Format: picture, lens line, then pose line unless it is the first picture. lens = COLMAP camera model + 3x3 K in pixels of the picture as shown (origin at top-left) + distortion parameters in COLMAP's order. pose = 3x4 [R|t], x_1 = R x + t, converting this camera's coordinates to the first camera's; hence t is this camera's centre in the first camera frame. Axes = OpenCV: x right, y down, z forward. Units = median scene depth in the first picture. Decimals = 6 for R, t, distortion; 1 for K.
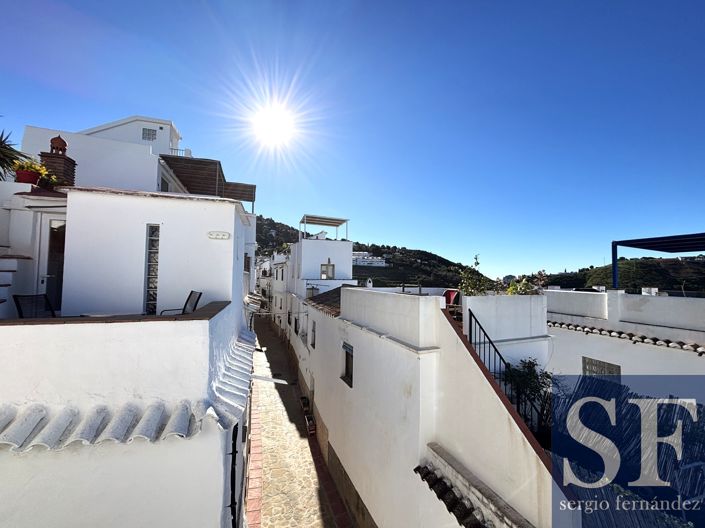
lens RADIAL K [[280.7, 0, 353.1], [0, 280.7, 263.2], [0, 0, 1]] dist [-0.000680, -0.000722]
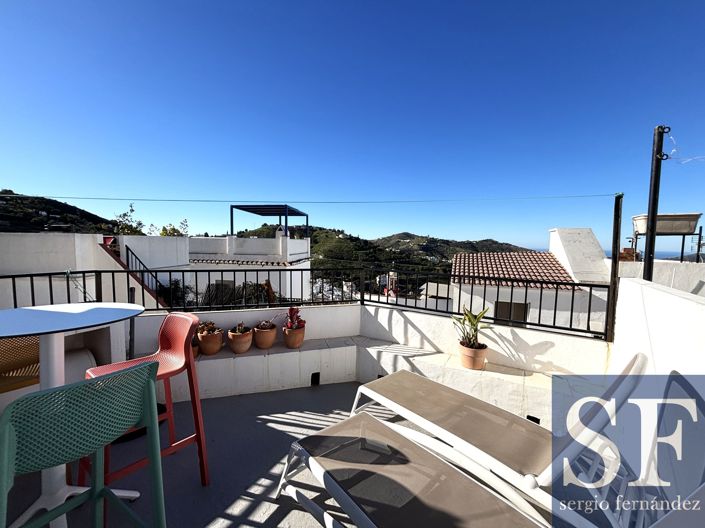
lens RADIAL K [[280.7, 0, 349.2], [0, 280.7, 263.3], [0, 0, 1]] dist [-0.000680, -0.000722]
pose [[0.492811, -0.071143, 0.867223, -0.166941], [-0.049825, 0.992710, 0.109751, 0.044266], [-0.868709, -0.097296, 0.485674, -0.428028]]
